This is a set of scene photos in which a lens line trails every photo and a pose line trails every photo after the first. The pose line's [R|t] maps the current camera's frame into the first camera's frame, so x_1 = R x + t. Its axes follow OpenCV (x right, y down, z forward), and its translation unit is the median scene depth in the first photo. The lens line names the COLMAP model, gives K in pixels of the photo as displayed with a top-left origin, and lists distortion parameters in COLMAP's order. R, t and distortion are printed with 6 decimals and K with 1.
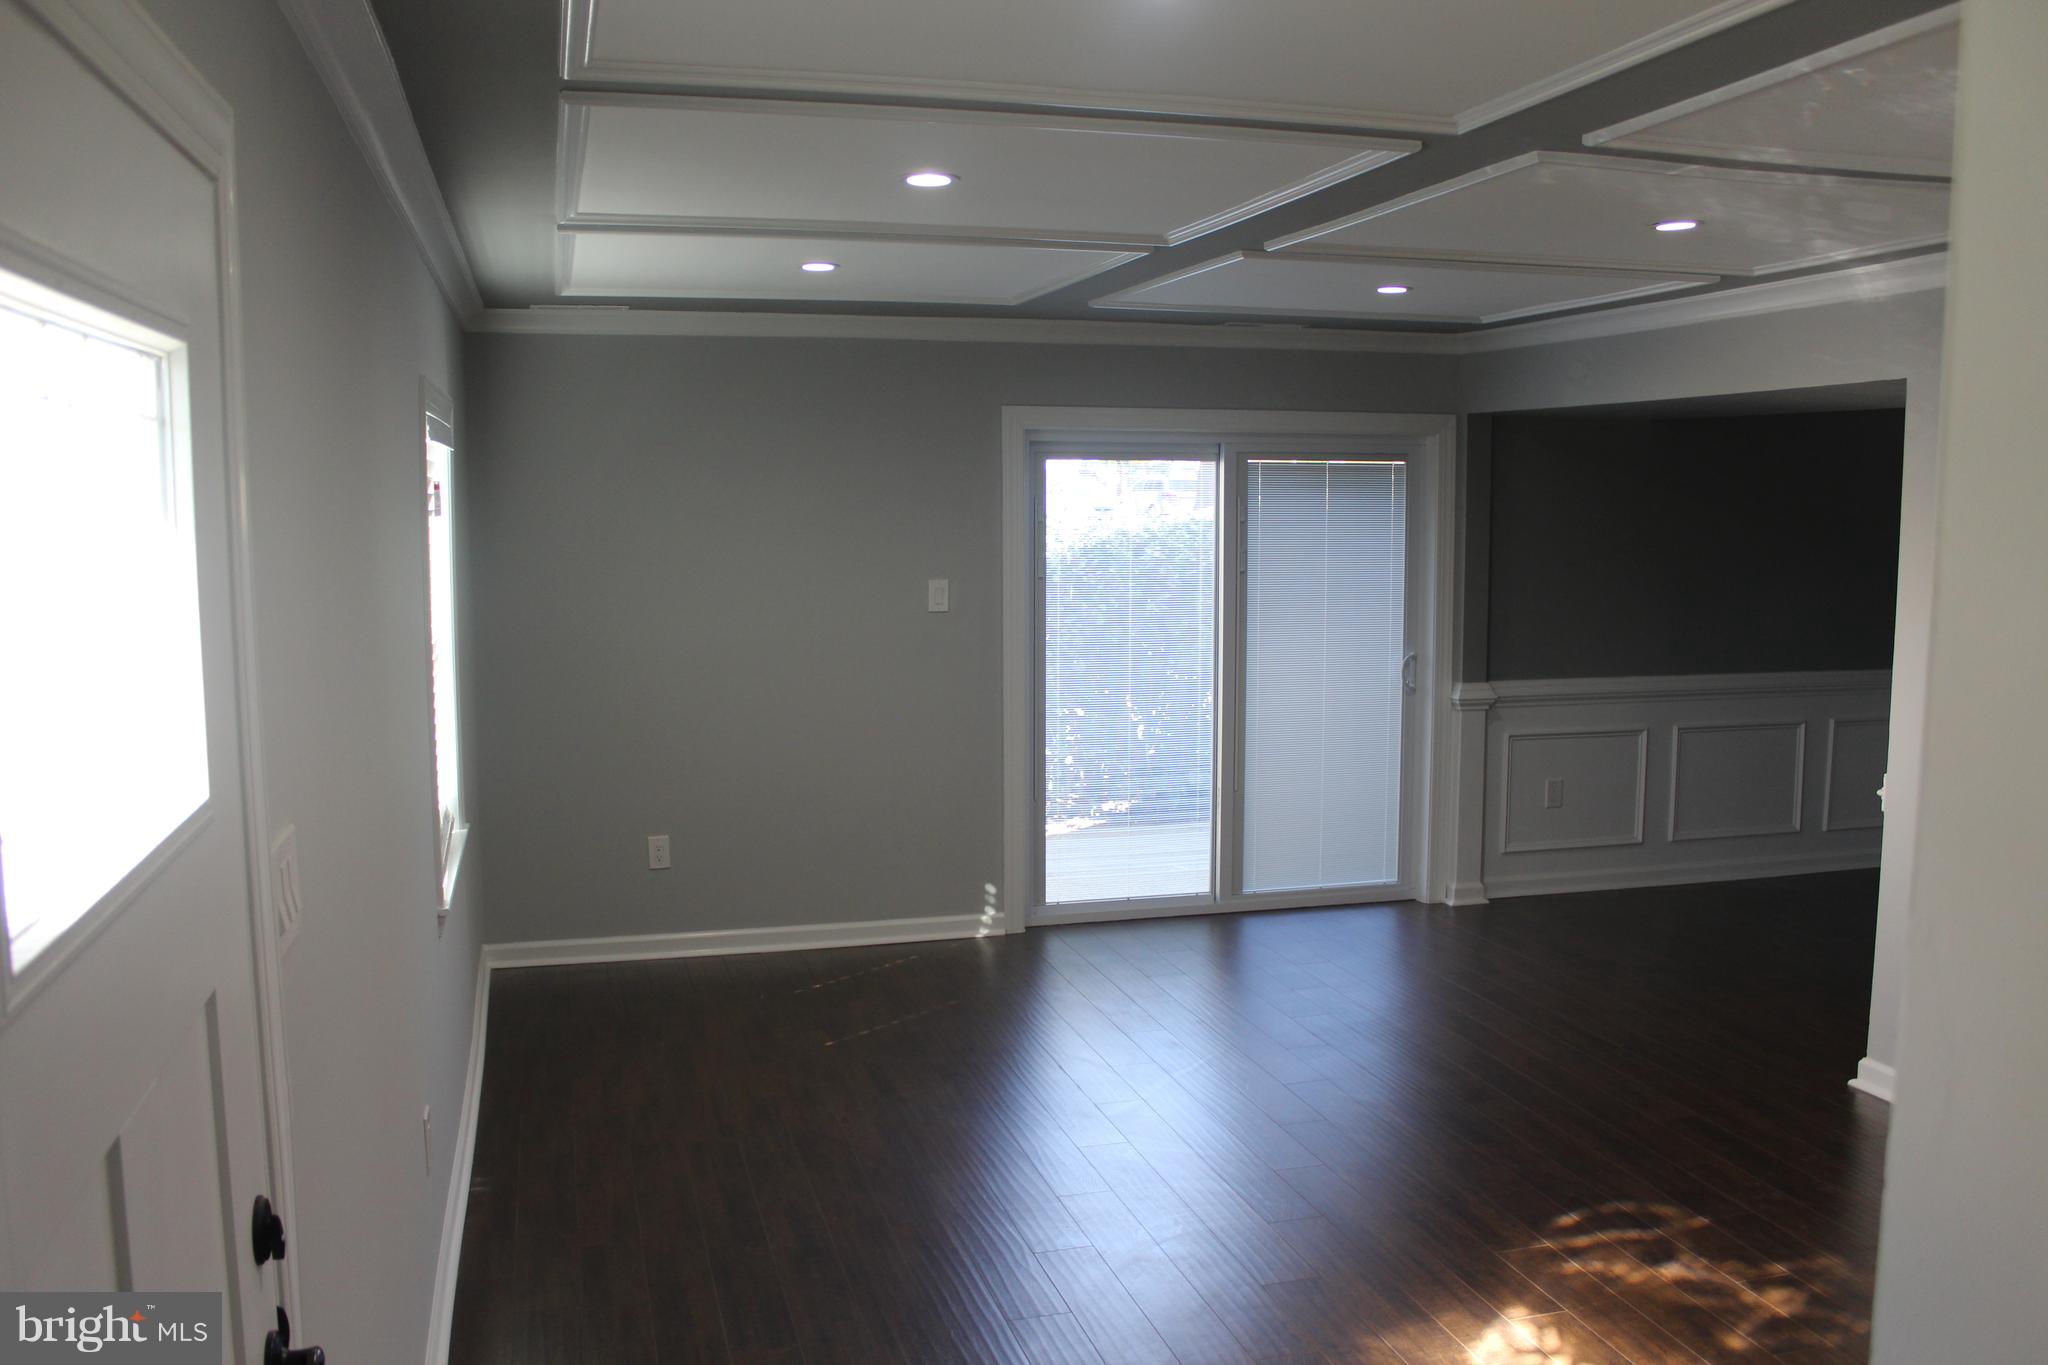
lens RADIAL K [[1716.1, 0, 1036.1], [0, 1716.1, 690.9], [0, 0, 1]] dist [-0.161660, 0.137597]
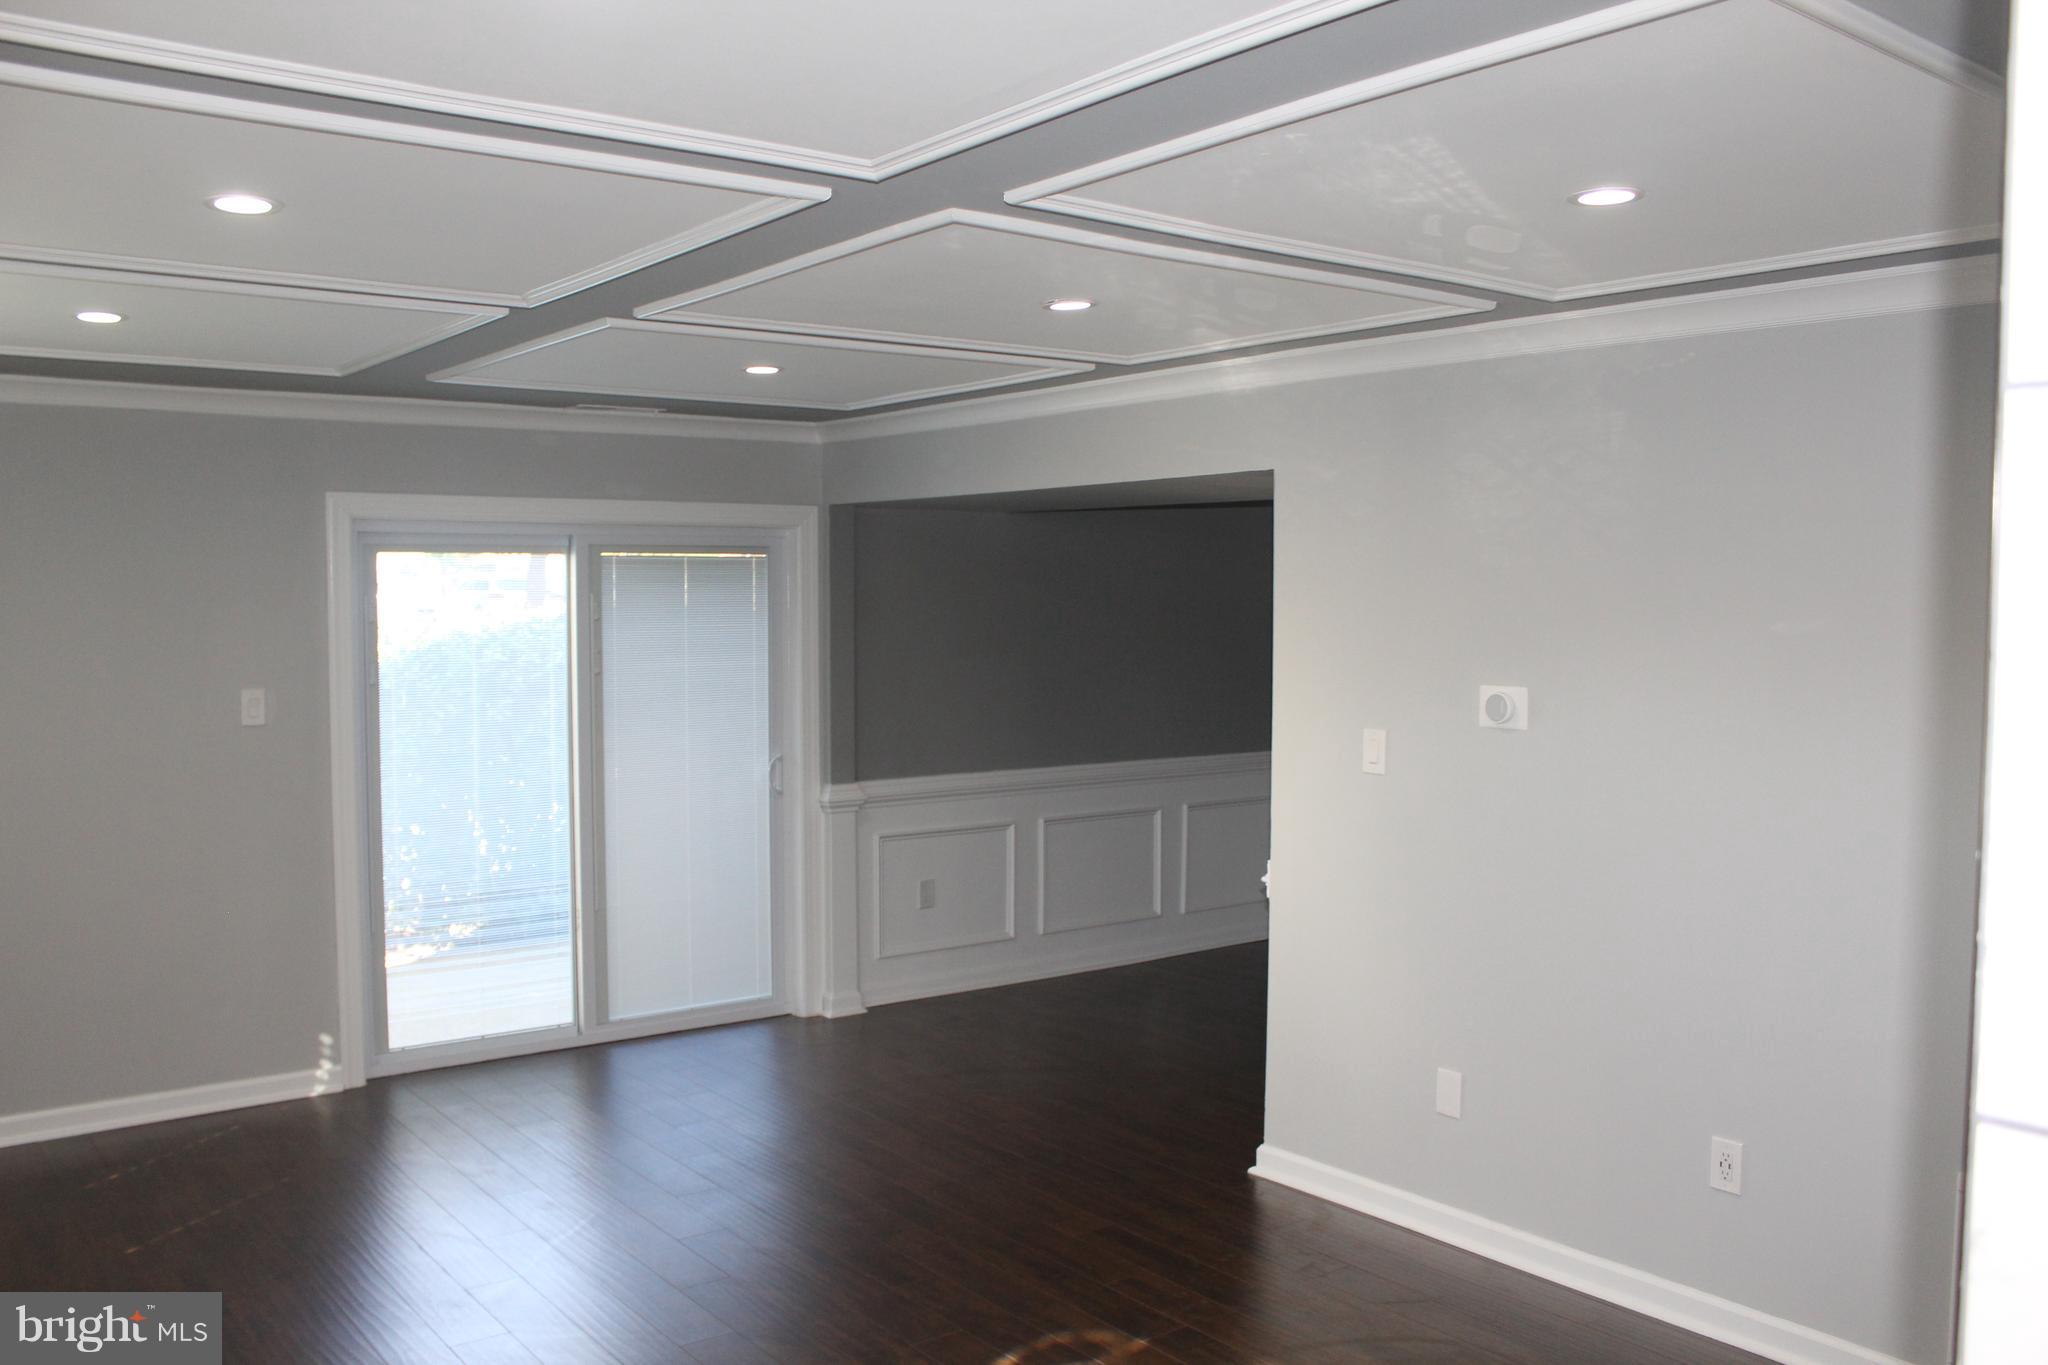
lens RADIAL K [[1716.1, 0, 1004.1], [0, 1716.1, 687.6], [0, 0, 1]] dist [-0.161660, 0.137597]
pose [[0.932515, -0.019657, 0.360595, -0.007629], [0.041012, 0.997822, -0.051666, -0.006704], [-0.358794, 0.062969, 0.931290, 0.077575]]
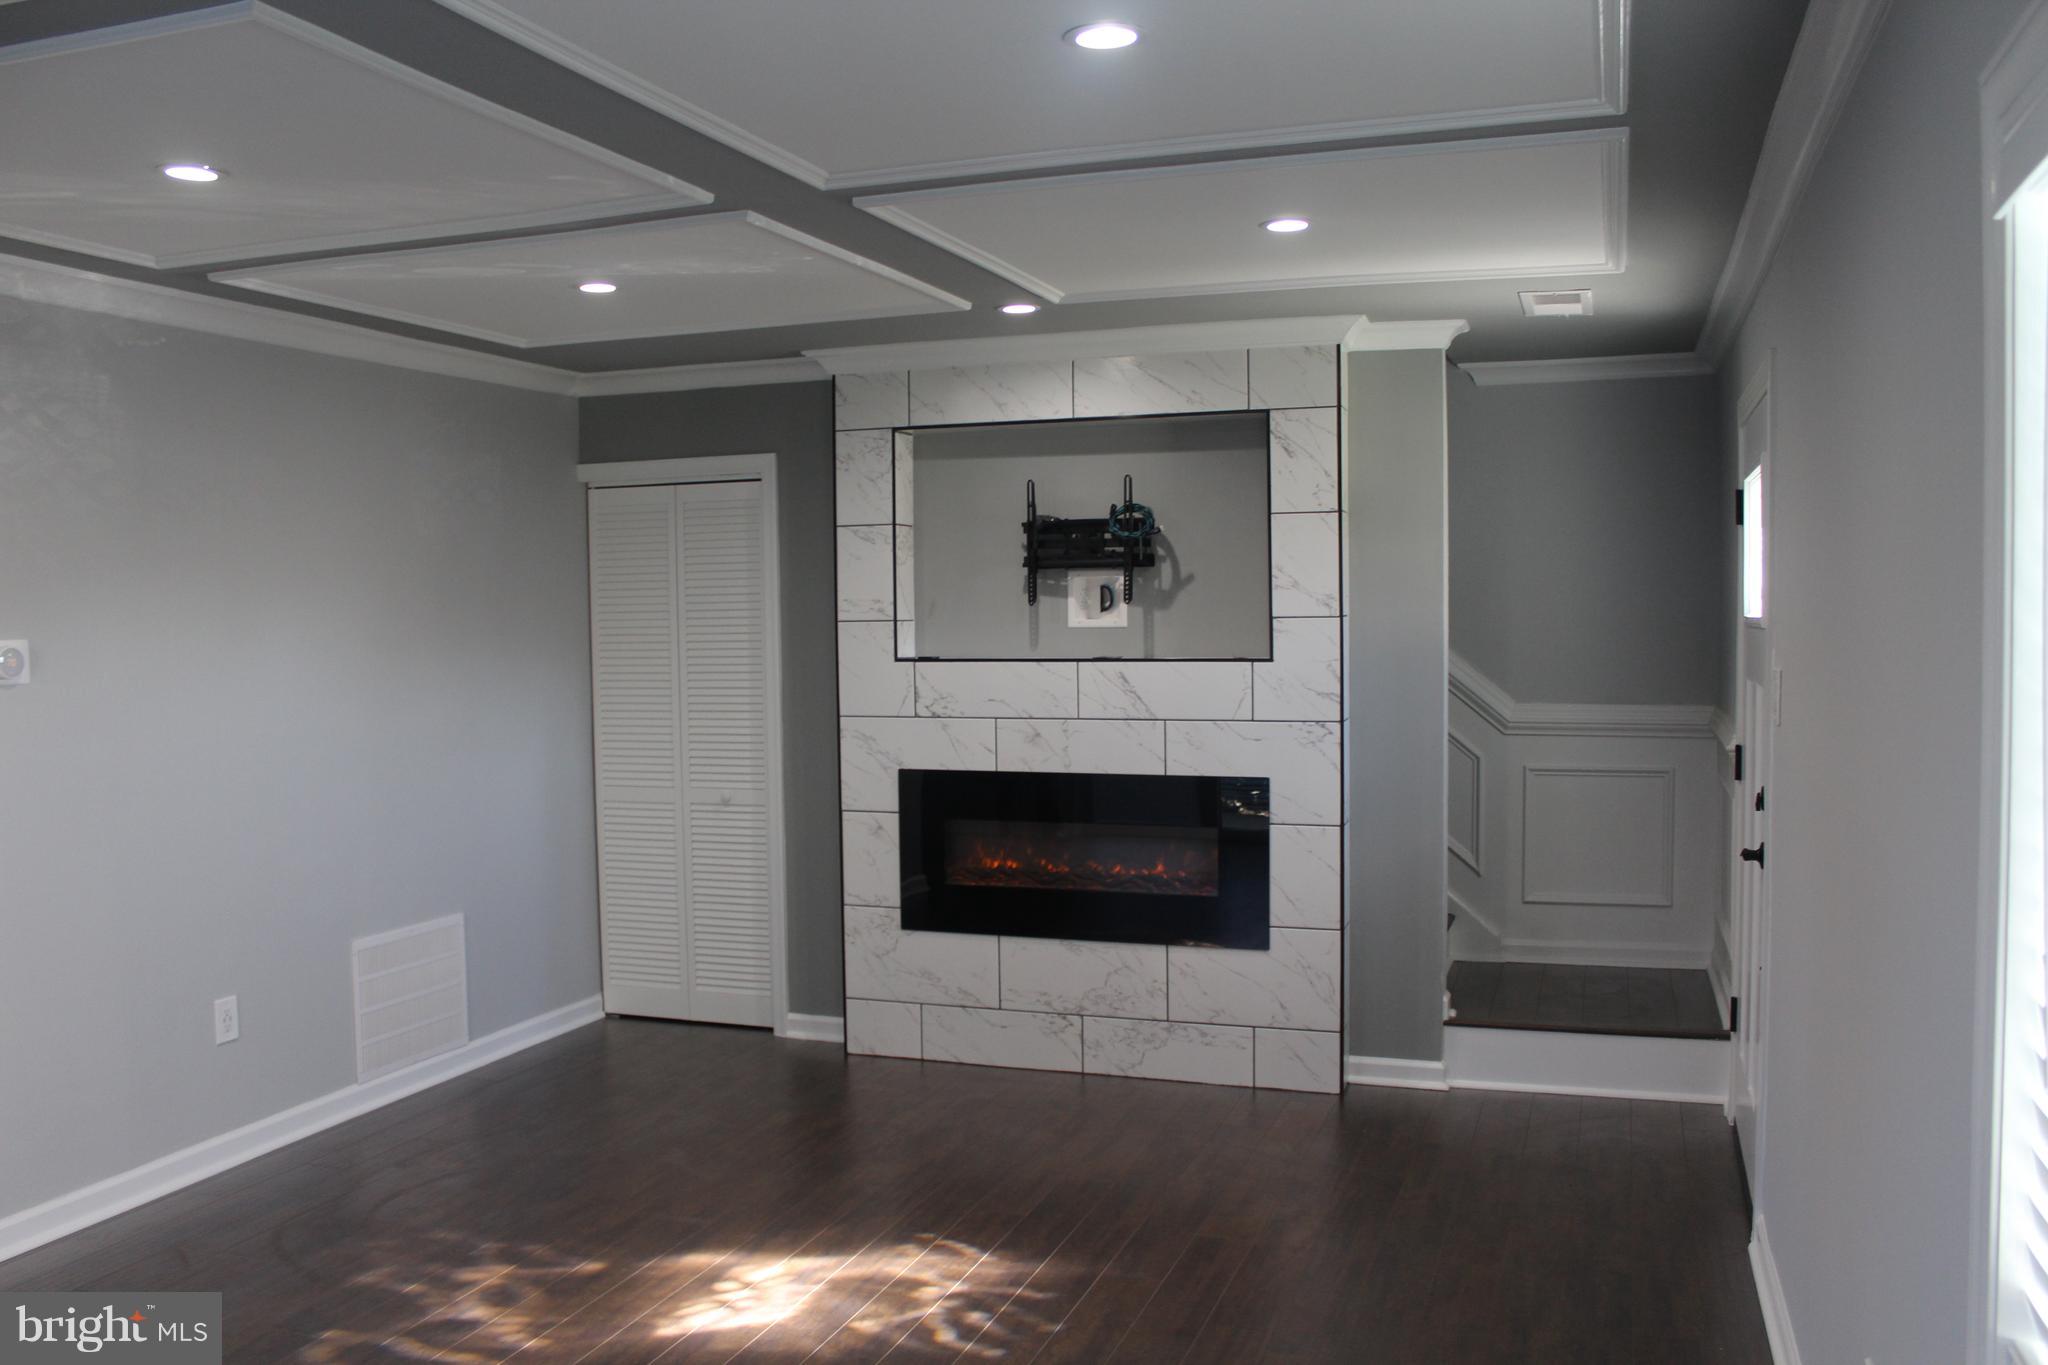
lens RADIAL K [[1716.1, 0, 1019.1], [0, 1716.1, 682.1], [0, 0, 1]] dist [-0.161660, 0.137597]
pose [[-0.814732, -0.019446, 0.579511, -0.289253], [0.078146, 0.986637, 0.142972, -0.087322], [-0.574547, 0.161770, -0.802325, 1.036262]]
